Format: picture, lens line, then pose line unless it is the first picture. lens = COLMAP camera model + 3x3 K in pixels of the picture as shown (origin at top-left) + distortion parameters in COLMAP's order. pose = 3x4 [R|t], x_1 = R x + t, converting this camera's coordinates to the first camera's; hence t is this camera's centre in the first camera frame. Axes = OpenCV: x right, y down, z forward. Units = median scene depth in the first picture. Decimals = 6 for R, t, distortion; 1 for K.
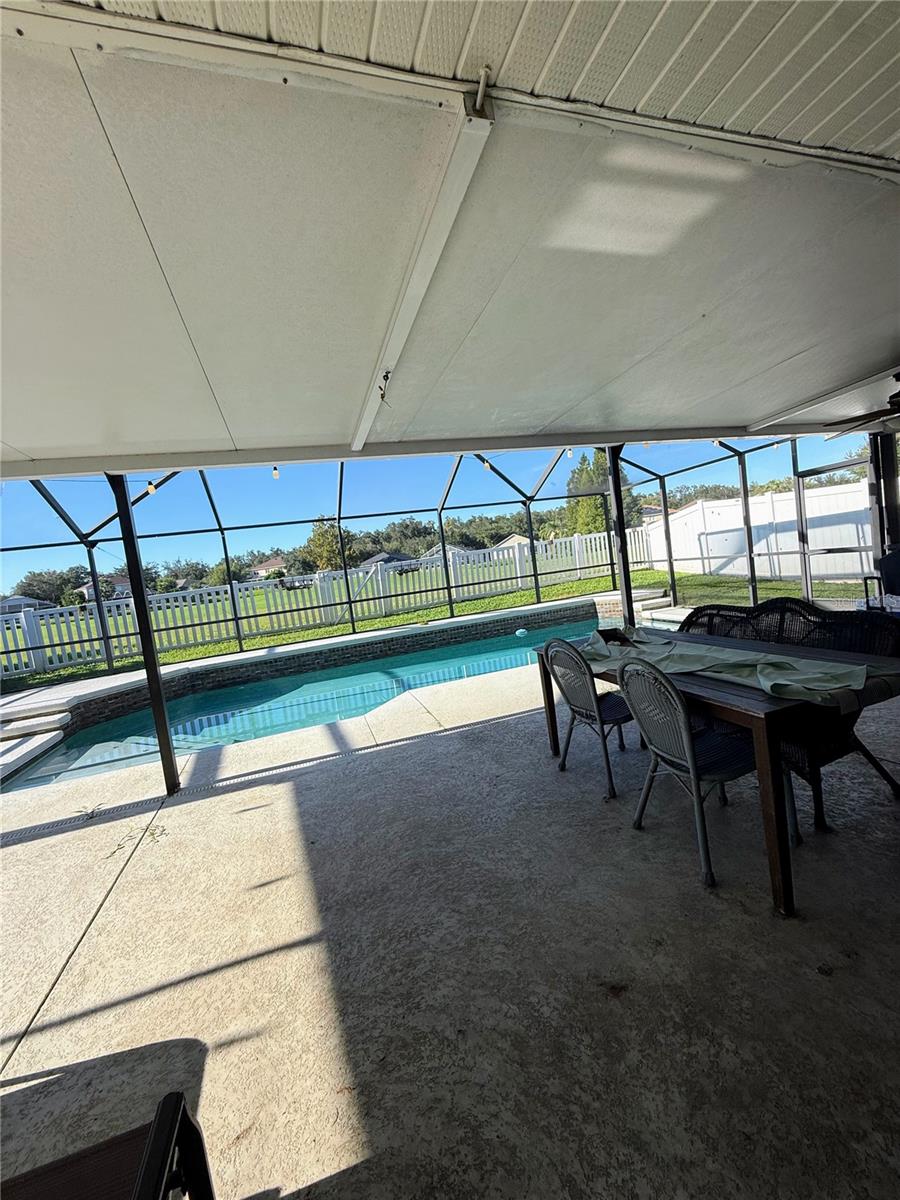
lens RADIAL K [[478.5, 0, 449.3], [0, 478.5, 596.7], [0, 0, 1]] dist [0.000544, 0.000980]
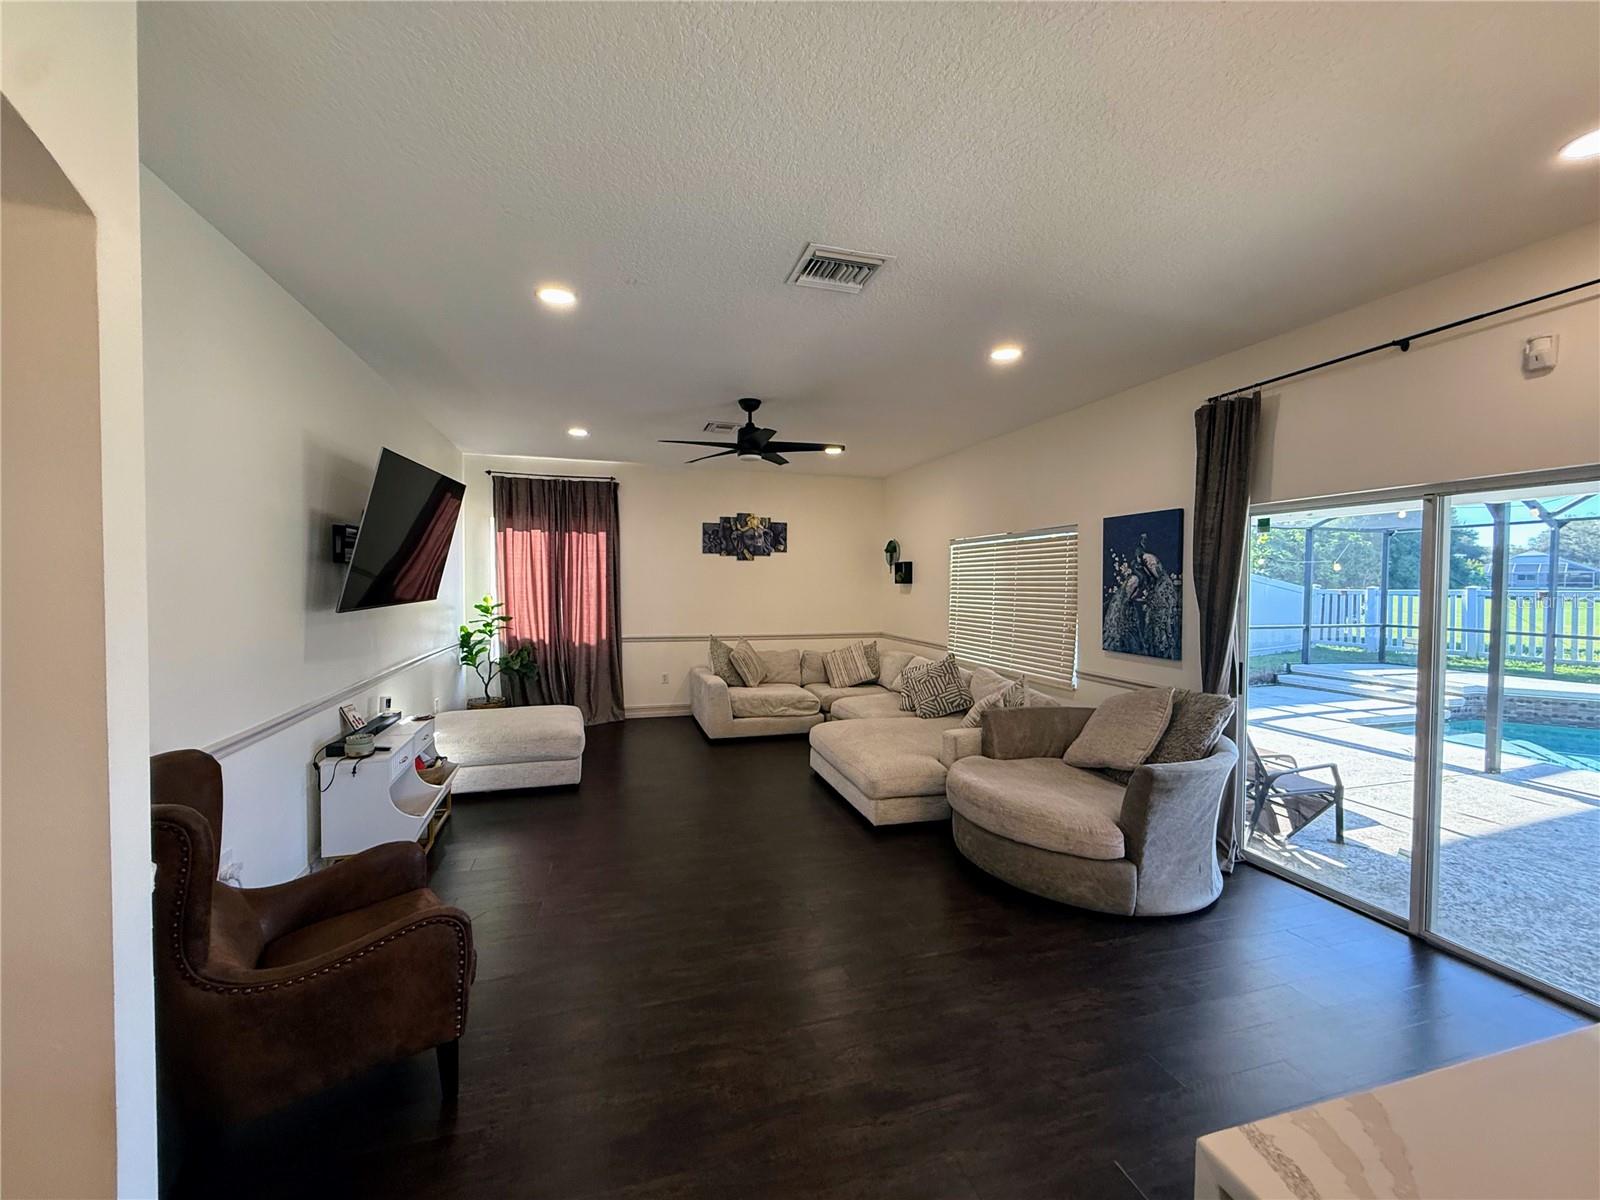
lens RADIAL K [[638.0, 0, 797.7], [0, 638.0, 600.7], [0, 0, 1]] dist [0.000544, 0.000980]
pose [[-0.027636, 0.159648, -0.986787, 0.976764], [-0.071352, 0.984331, 0.161249, -0.141775], [0.997068, 0.074865, -0.015812, -0.717638]]
